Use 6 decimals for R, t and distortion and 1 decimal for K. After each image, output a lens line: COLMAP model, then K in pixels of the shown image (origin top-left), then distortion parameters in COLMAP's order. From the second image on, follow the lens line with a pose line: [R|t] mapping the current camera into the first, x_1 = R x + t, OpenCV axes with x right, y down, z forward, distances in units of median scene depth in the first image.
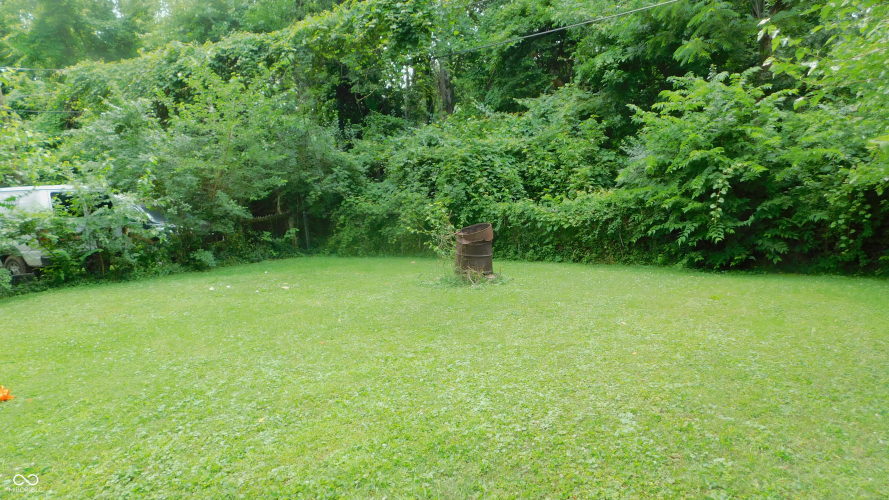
lens RADIAL K [[602.8, 0, 446.0], [0, 602.8, 248.7], [0, 0, 1]] dist [-0.003898, 0.000161]
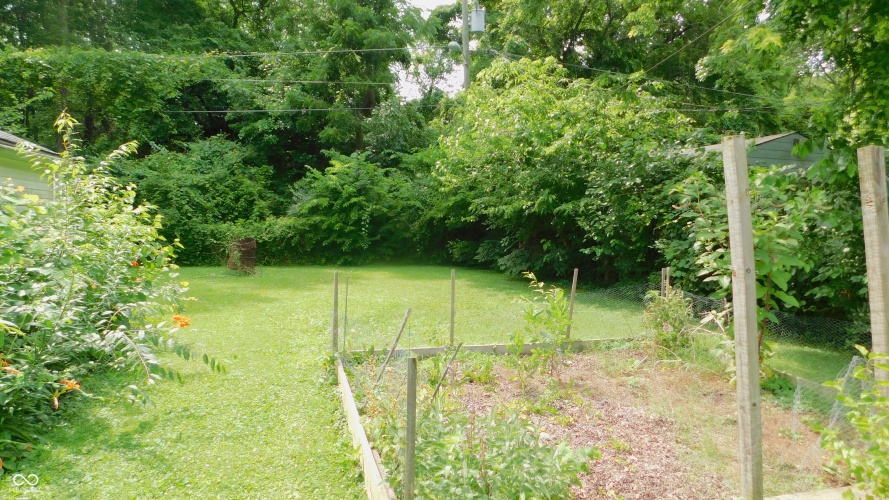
lens RADIAL K [[602.8, 0, 443.9], [0, 602.8, 250.3], [0, 0, 1]] dist [-0.003898, 0.000161]
pose [[0.717958, -0.004099, 0.696074, -0.532831], [0.032595, 0.999084, -0.027737, 0.042946], [-0.695322, 0.042603, 0.717434, -0.390281]]
